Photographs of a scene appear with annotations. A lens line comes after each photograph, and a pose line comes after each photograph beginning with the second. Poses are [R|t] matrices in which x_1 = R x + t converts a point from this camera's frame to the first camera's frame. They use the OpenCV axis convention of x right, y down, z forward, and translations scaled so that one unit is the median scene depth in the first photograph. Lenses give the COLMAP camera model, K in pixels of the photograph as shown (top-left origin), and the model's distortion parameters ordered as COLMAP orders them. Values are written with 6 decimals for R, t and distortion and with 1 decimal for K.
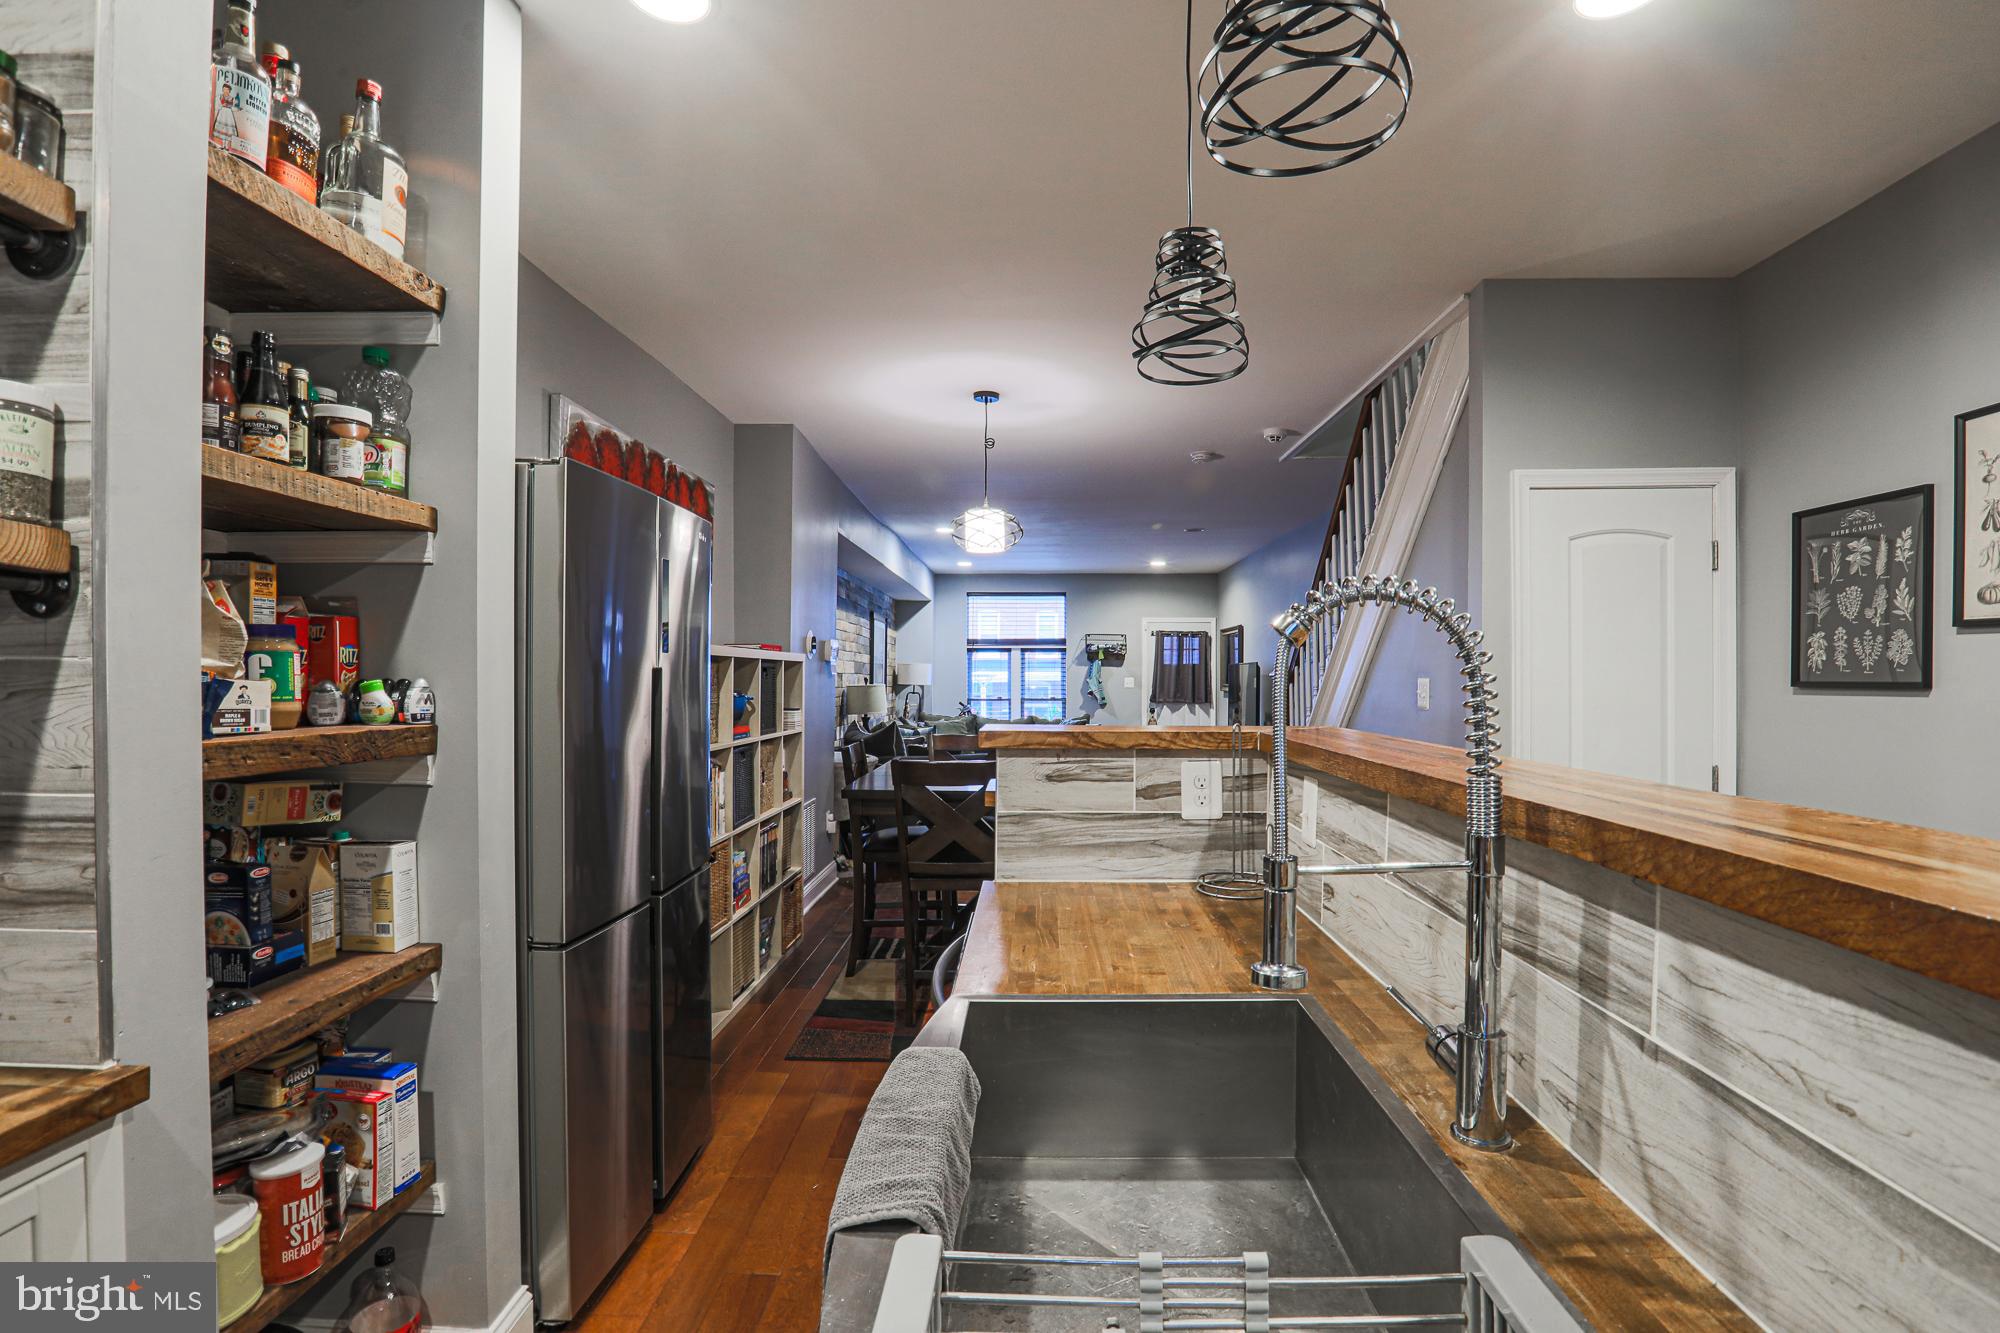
lens RADIAL K [[964.0, 0, 1042.5], [0, 964.0, 683.3], [0, 0, 1]] dist [-0.055988, 0.022924]
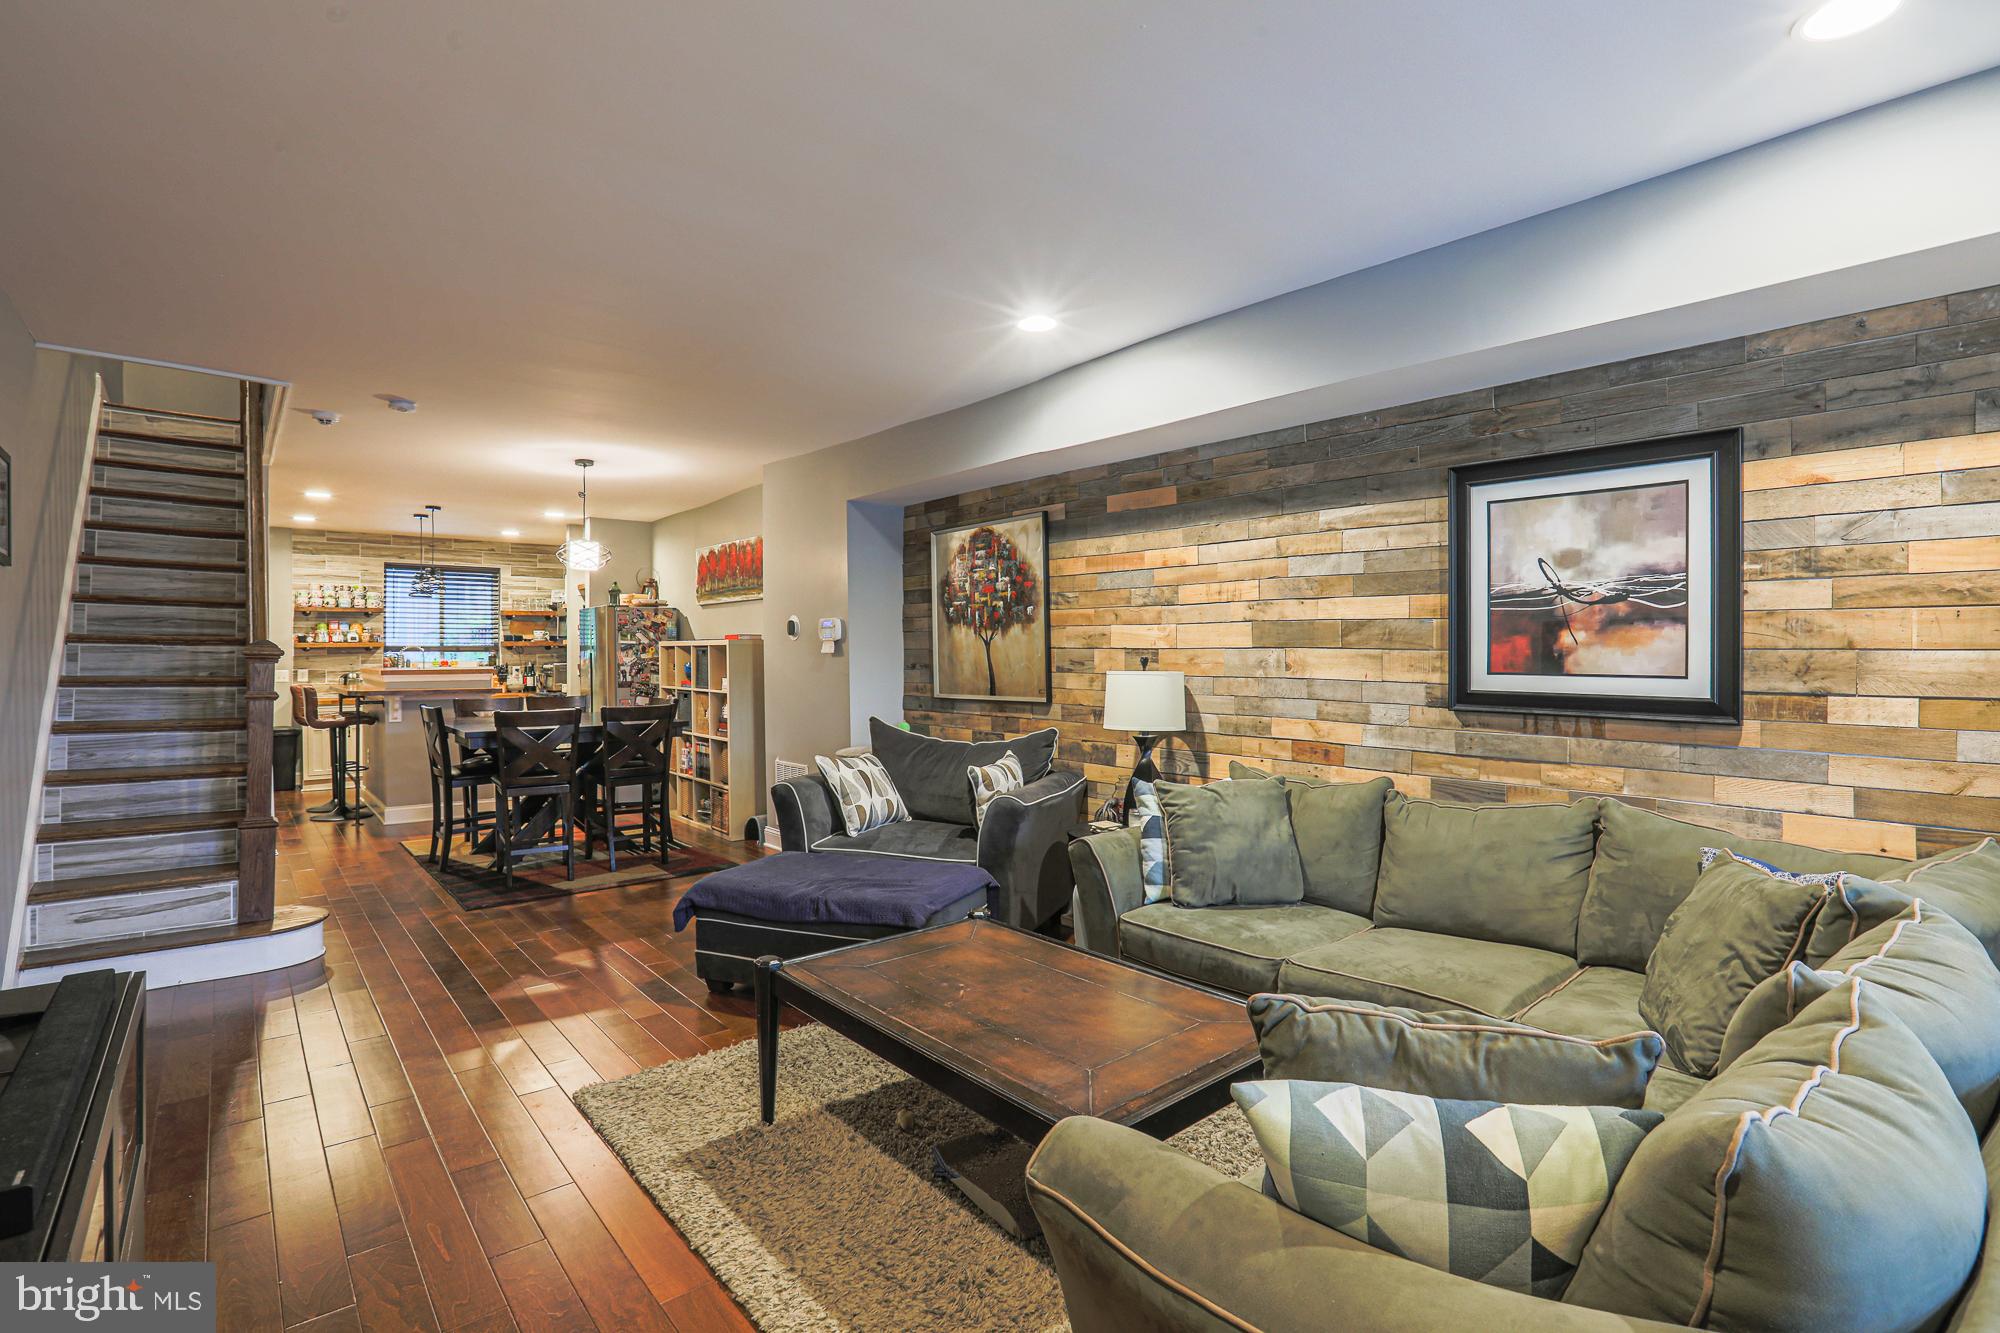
lens RADIAL K [[925.0, 0, 995.5], [0, 925.0, 658.5], [0, 0, 1]] dist [-0.057069, 0.027371]
pose [[-0.766951, 0.001398, -0.641704, 0.445263], [-0.004656, 0.999959, 0.007742, -0.021154], [0.641689, 0.008925, -0.766913, 3.192536]]
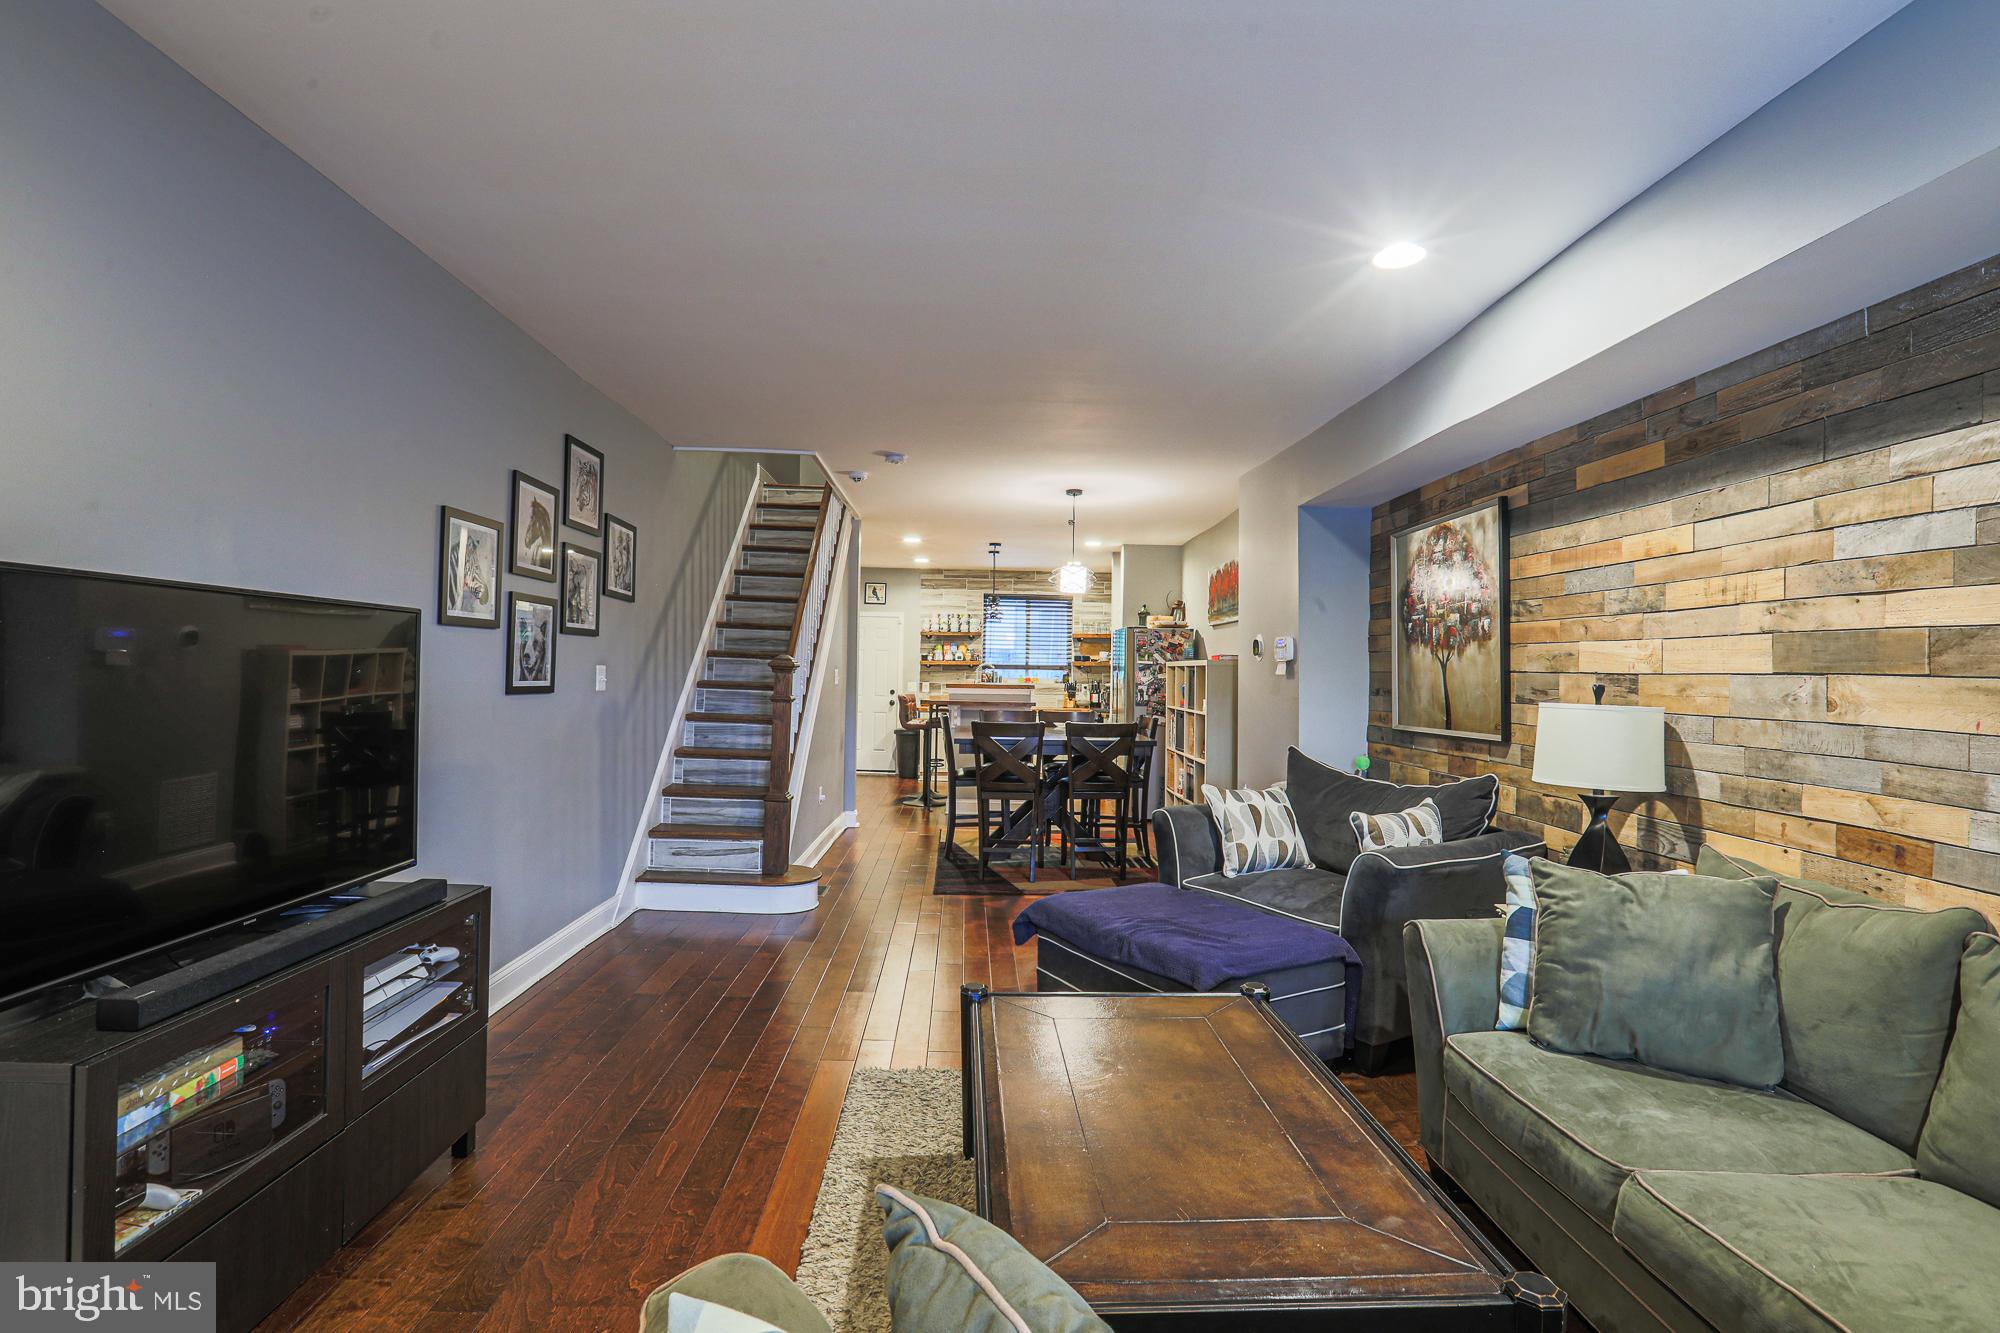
lens RADIAL K [[920.0, 0, 1009.1], [0, 920.0, 666.8], [0, 0, 1]] dist [-0.044371, 0.019738]
pose [[-0.999096, -0.021853, -0.036451, 0.116479], [-0.021841, 0.999761, -0.000724, -0.019019], [0.036458, 0.000073, -0.999335, 3.216946]]
